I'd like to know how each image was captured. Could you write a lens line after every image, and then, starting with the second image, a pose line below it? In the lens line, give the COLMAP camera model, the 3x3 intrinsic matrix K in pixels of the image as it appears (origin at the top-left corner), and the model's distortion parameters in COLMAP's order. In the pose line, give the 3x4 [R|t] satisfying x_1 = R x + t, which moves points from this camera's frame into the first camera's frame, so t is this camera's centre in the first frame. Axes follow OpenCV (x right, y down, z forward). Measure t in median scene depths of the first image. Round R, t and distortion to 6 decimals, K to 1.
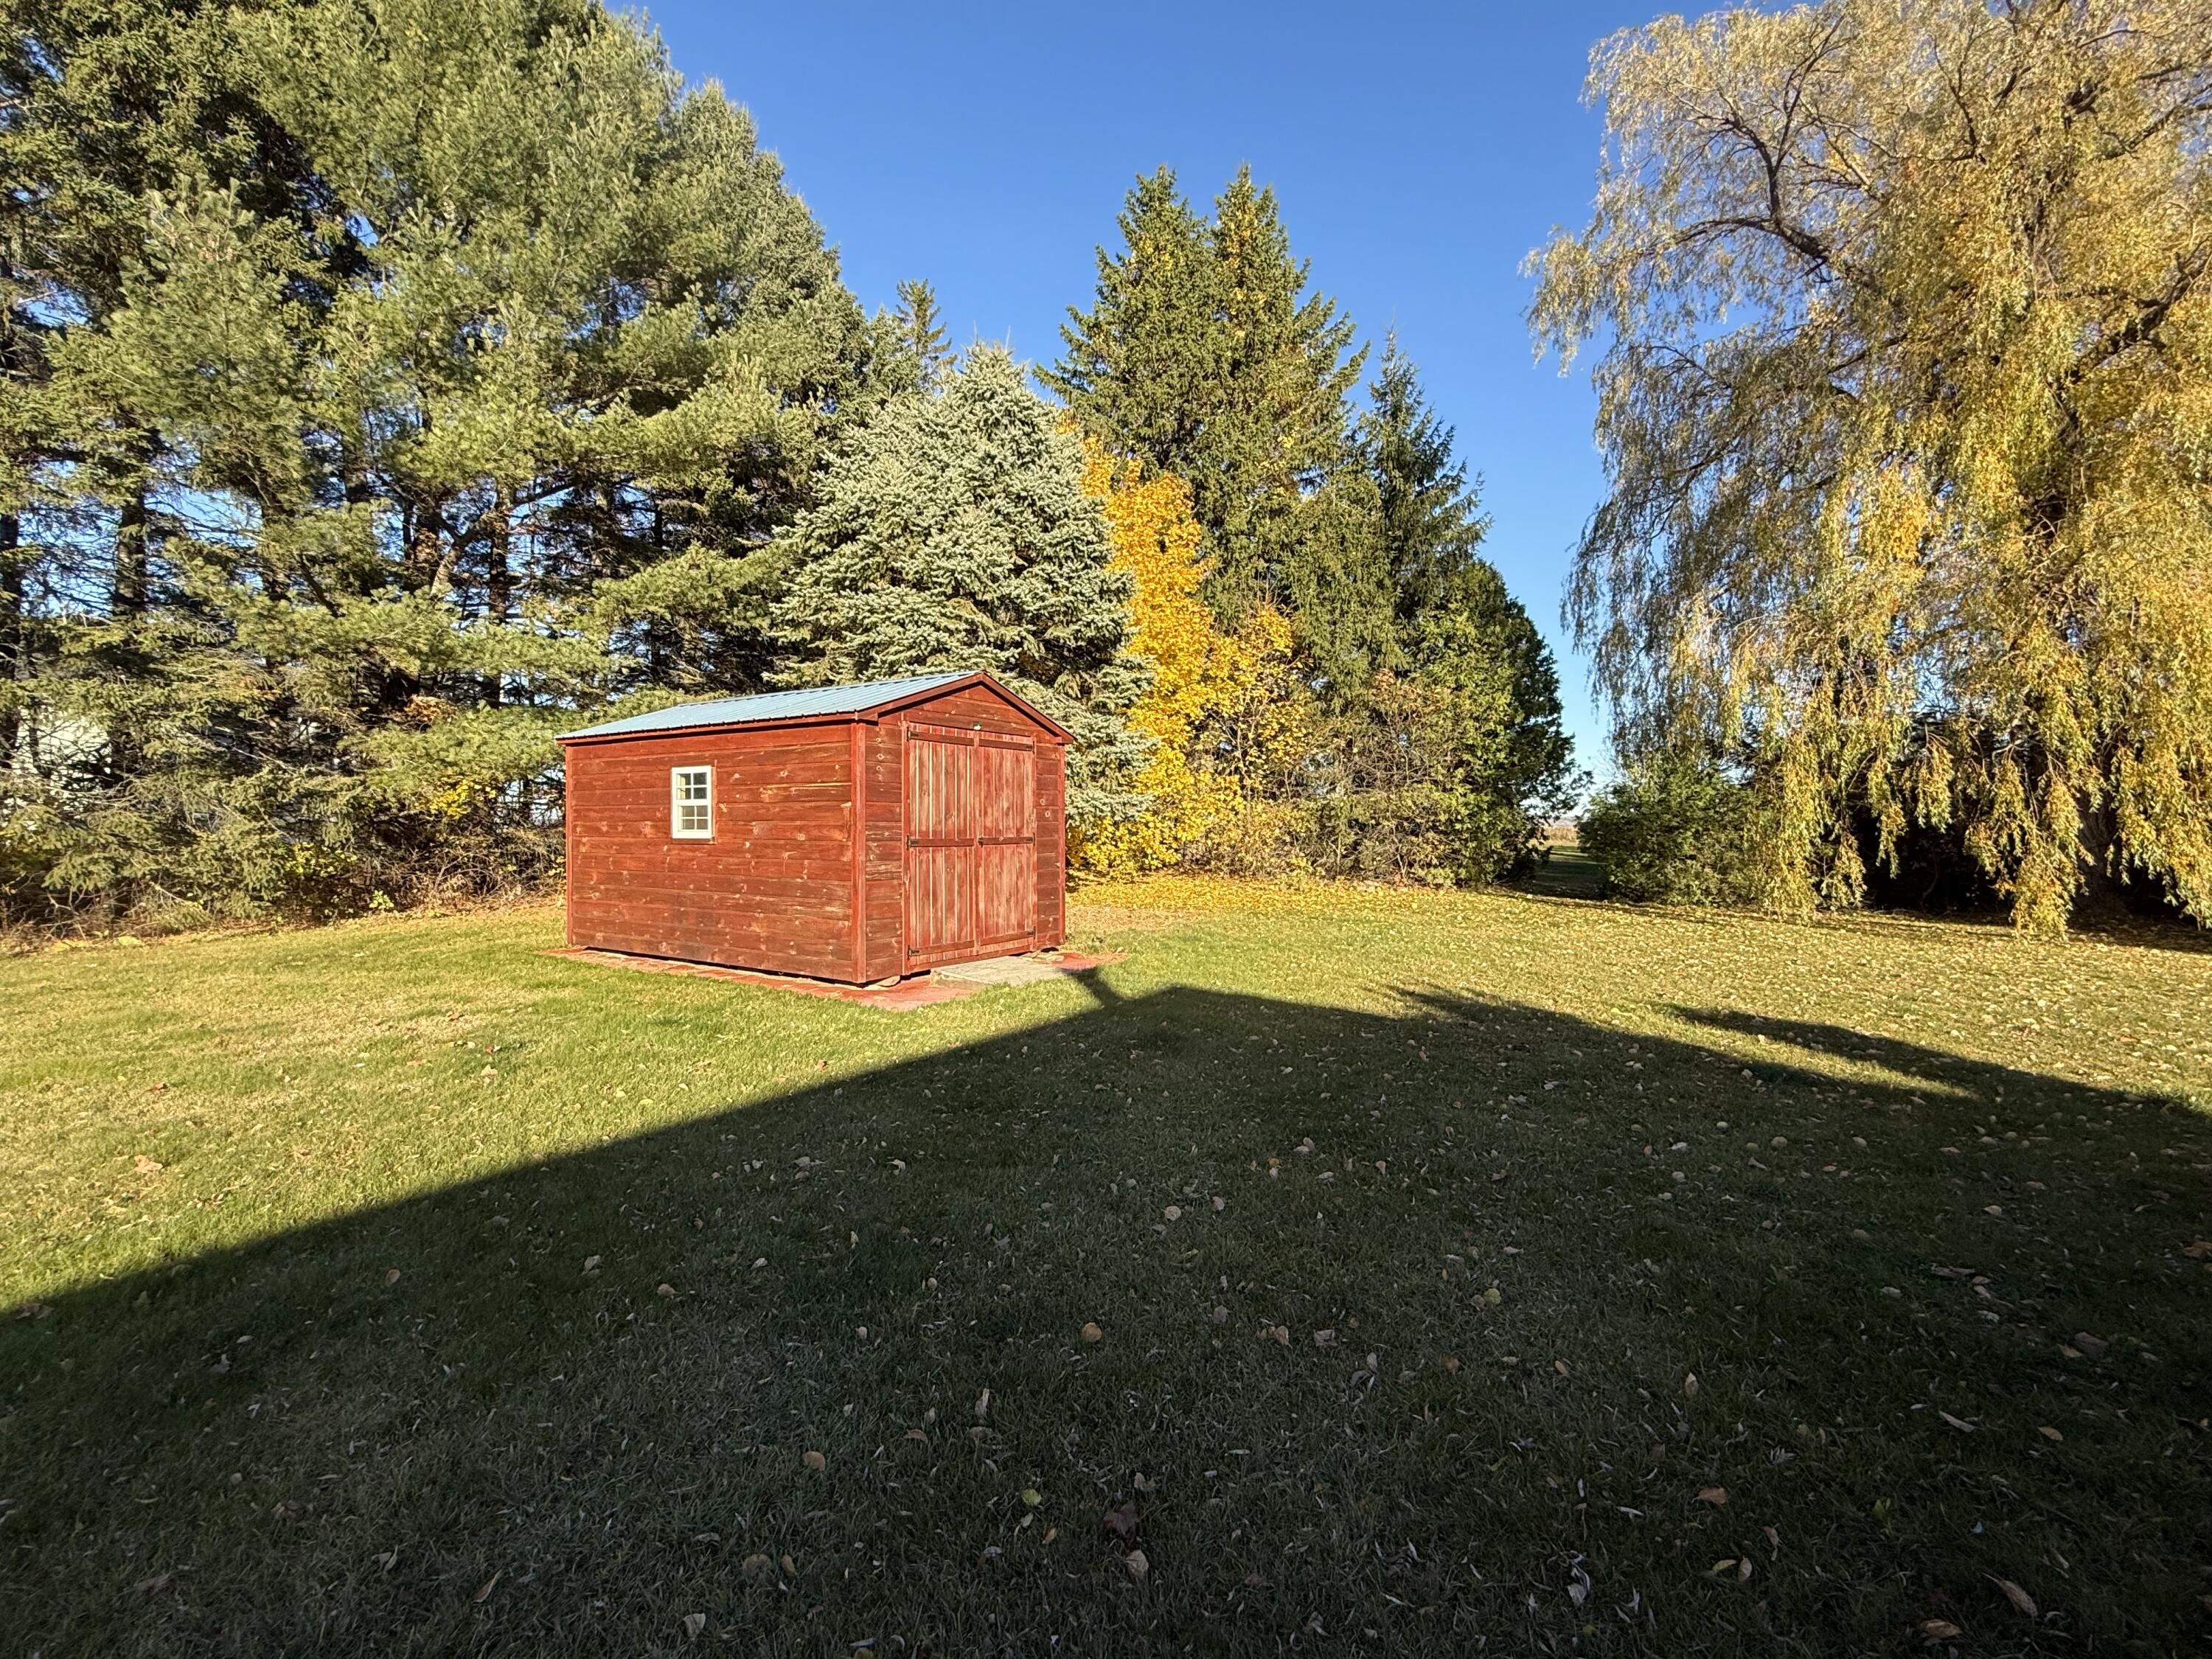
lens RADIAL K [[961.0, 0, 1110.8], [0, 961.0, 823.4], [0, 0, 1]] dist [0.001793, -0.000708]
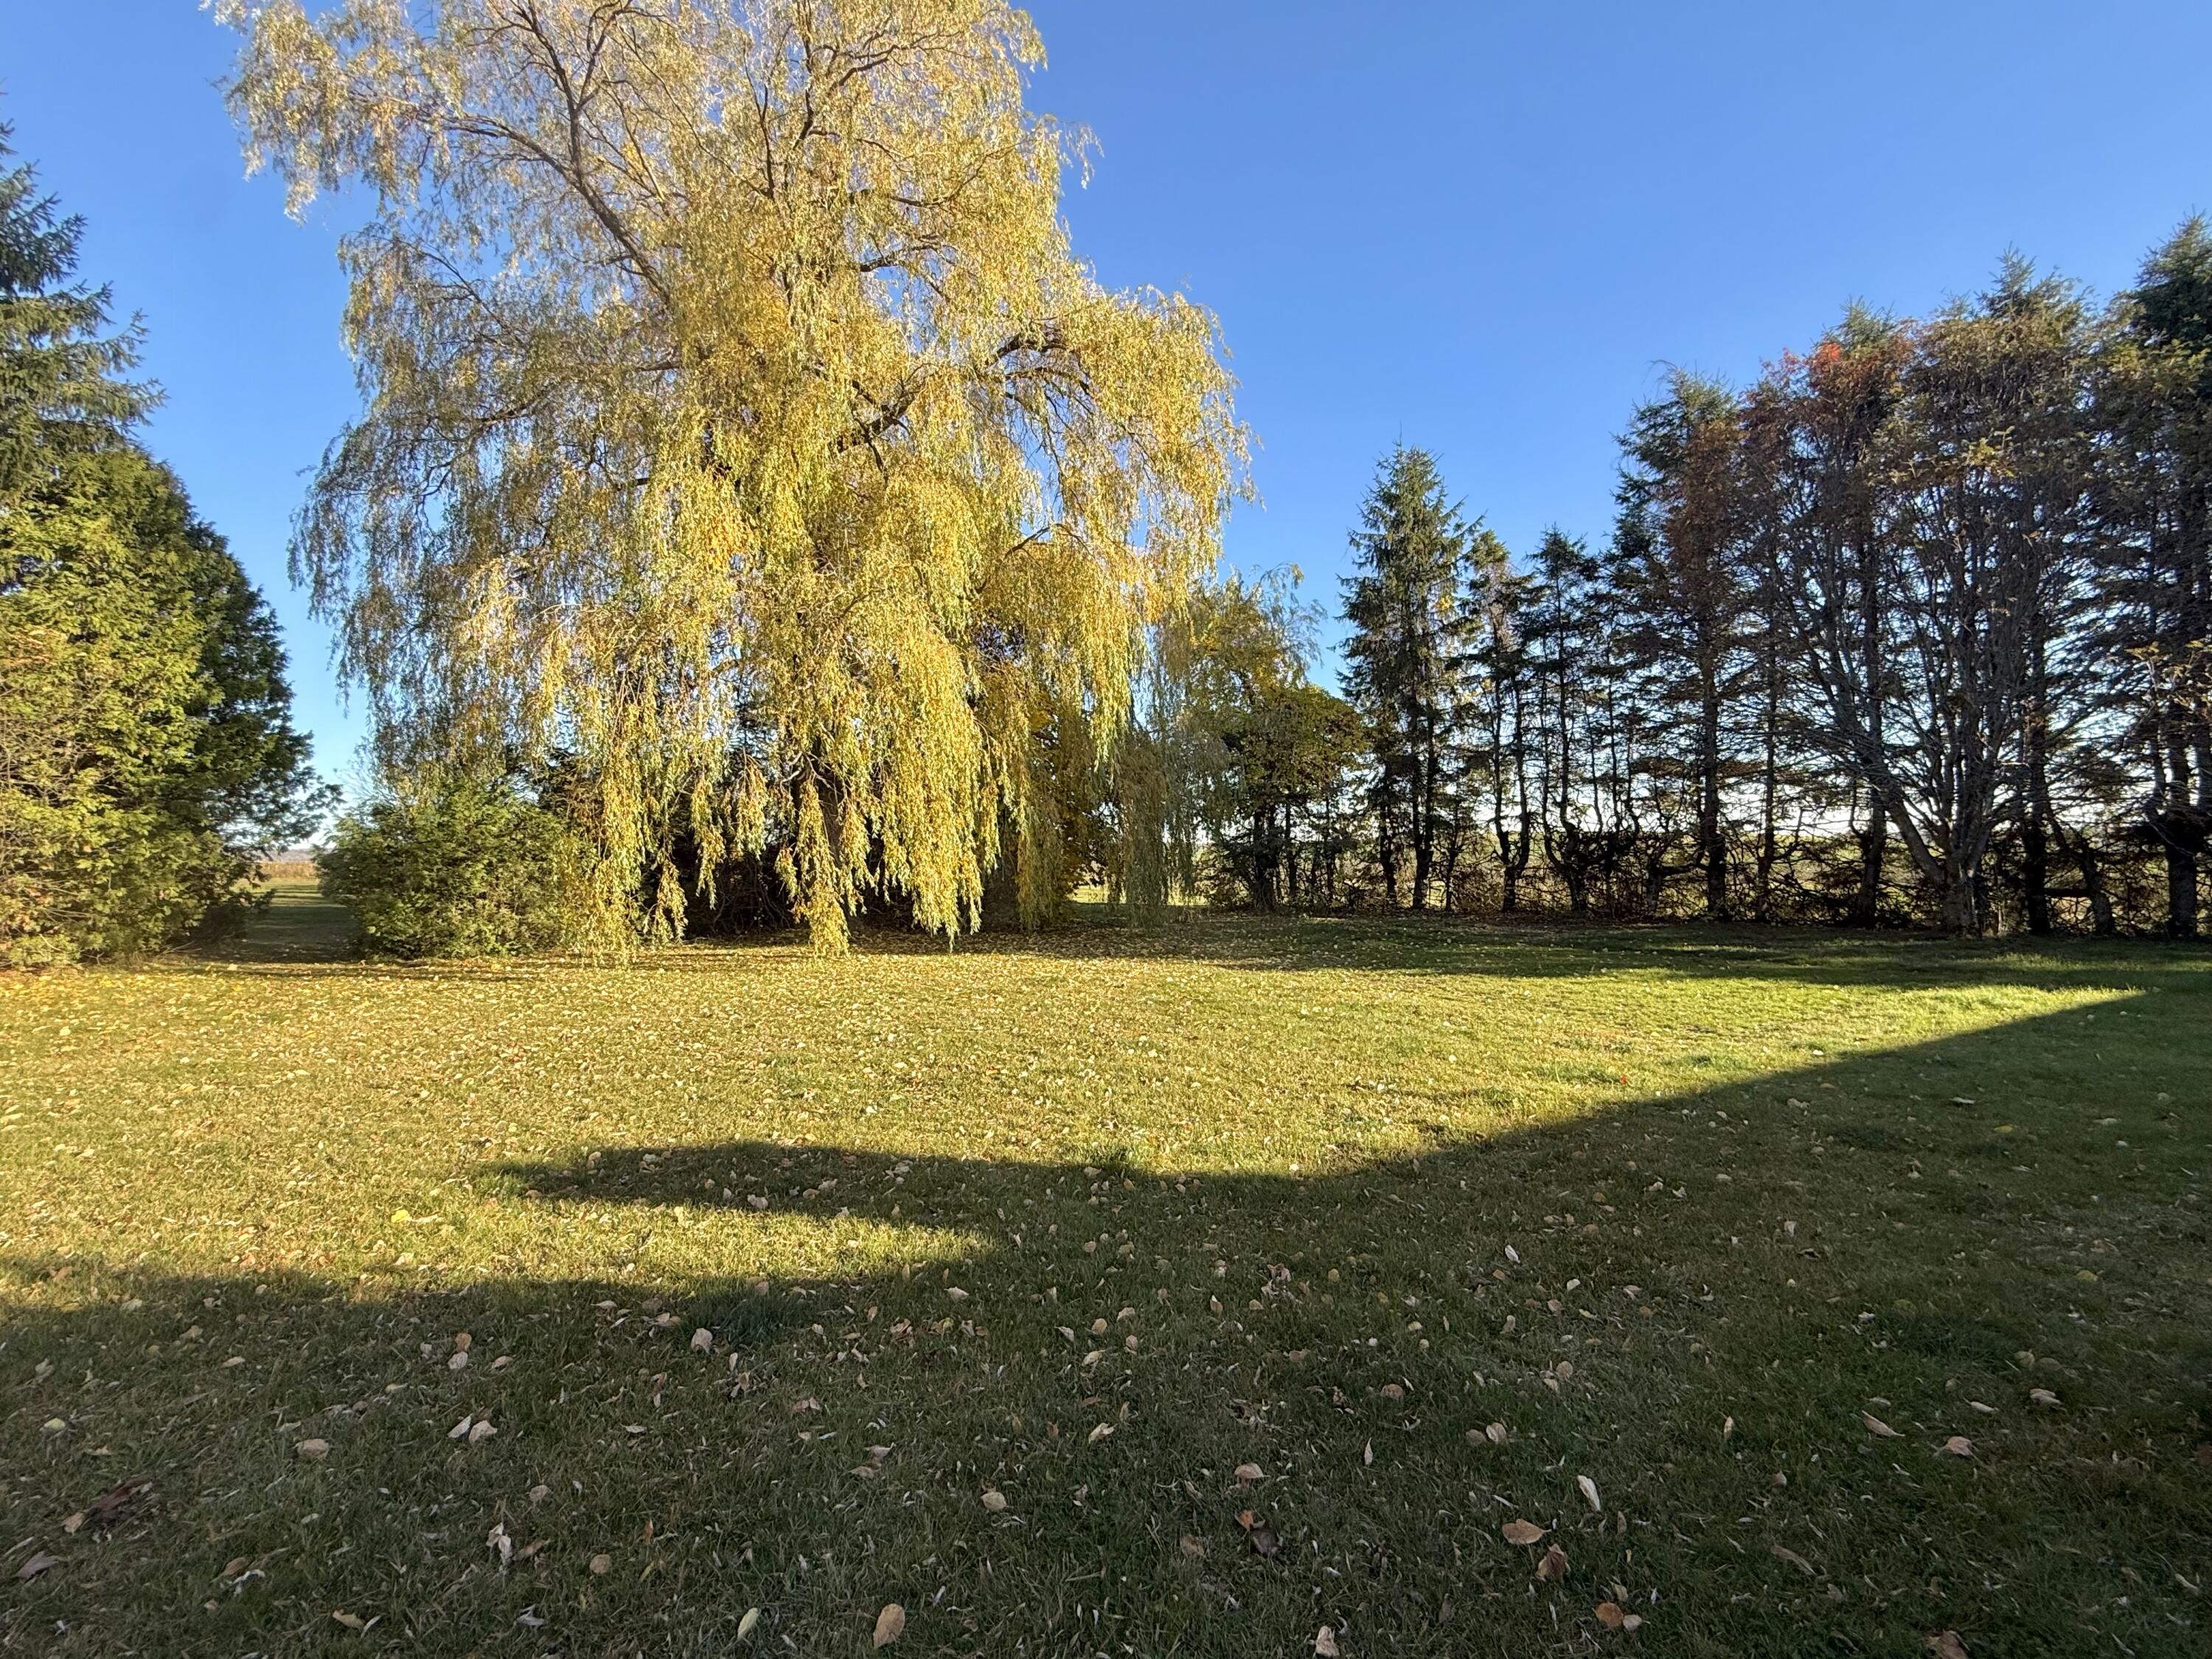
lens RADIAL K [[961.0, 0, 1112.6], [0, 961.0, 829.6], [0, 0, 1]] dist [0.001793, -0.000708]
pose [[0.415095, 0.008814, 0.909735, 0.082842], [0.014395, 0.999764, -0.016254, 0.000539], [-0.909664, 0.019843, 0.414870, 0.169701]]
